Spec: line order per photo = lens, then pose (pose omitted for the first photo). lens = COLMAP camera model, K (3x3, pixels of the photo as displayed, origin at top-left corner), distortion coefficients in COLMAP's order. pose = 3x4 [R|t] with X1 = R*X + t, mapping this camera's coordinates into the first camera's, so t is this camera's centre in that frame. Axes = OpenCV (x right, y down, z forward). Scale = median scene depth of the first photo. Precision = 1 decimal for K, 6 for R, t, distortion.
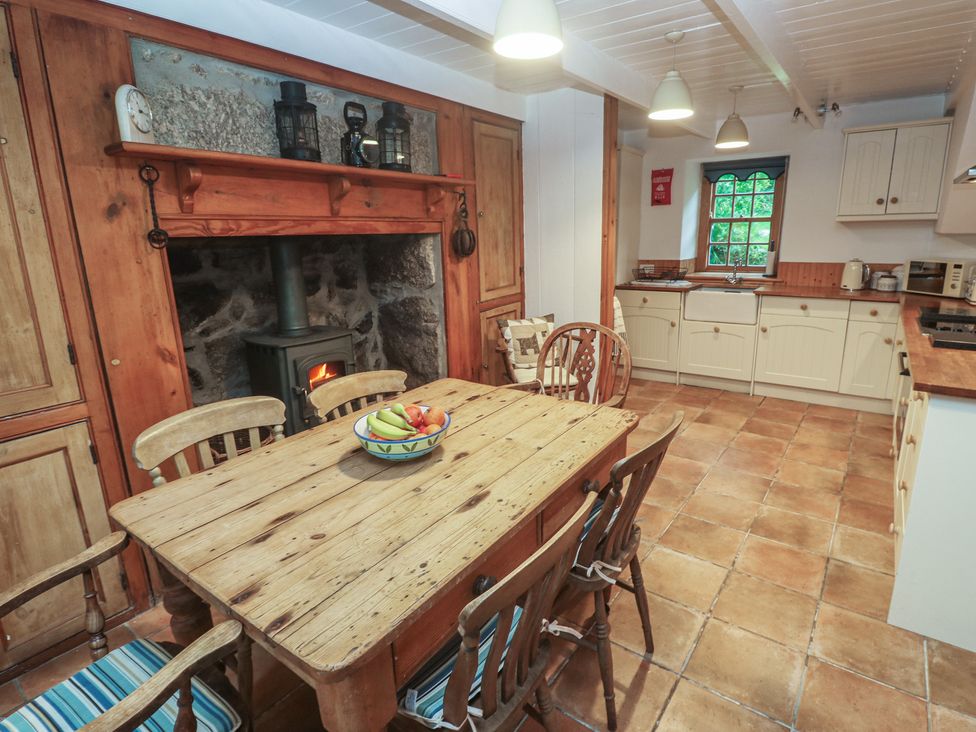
lens RADIAL K [[532.4, 0, 507.8], [0, 532.4, 363.0], [0, 0, 1]] dist [-0.002545, -0.009597]
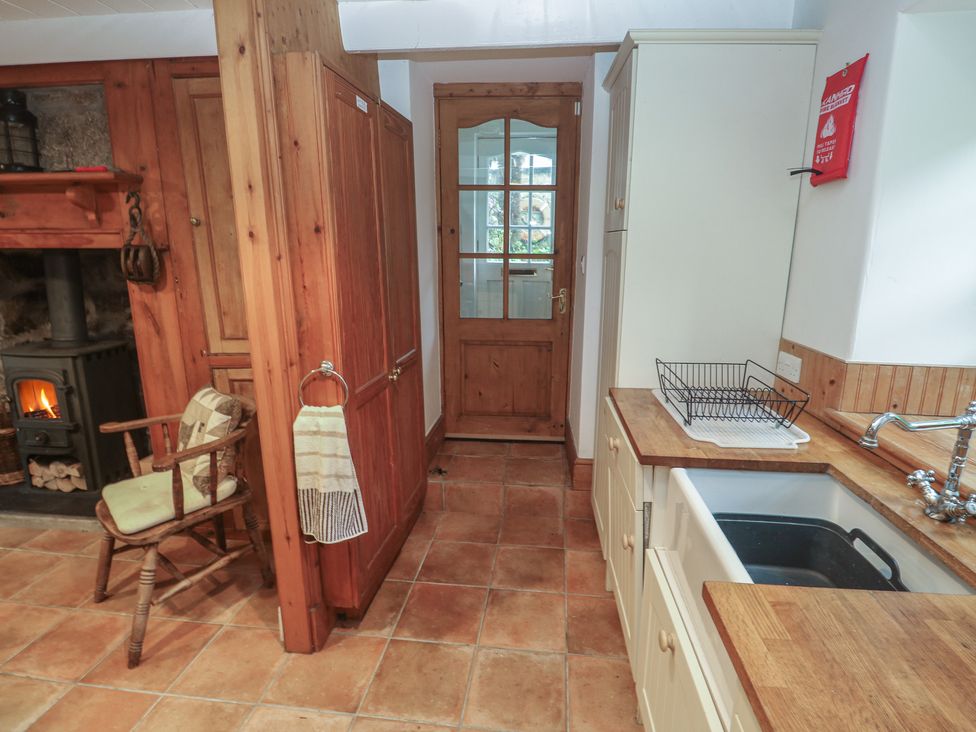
lens RADIAL K [[532.4, 0, 507.8], [0, 532.4, 363.0], [0, 0, 1]] dist [-0.002545, -0.009597]
pose [[0.508898, 0.207971, -0.835327, 0.797620], [-0.223209, 0.969068, 0.105285, -0.292449], [0.831385, 0.132873, 0.539578, 1.089046]]
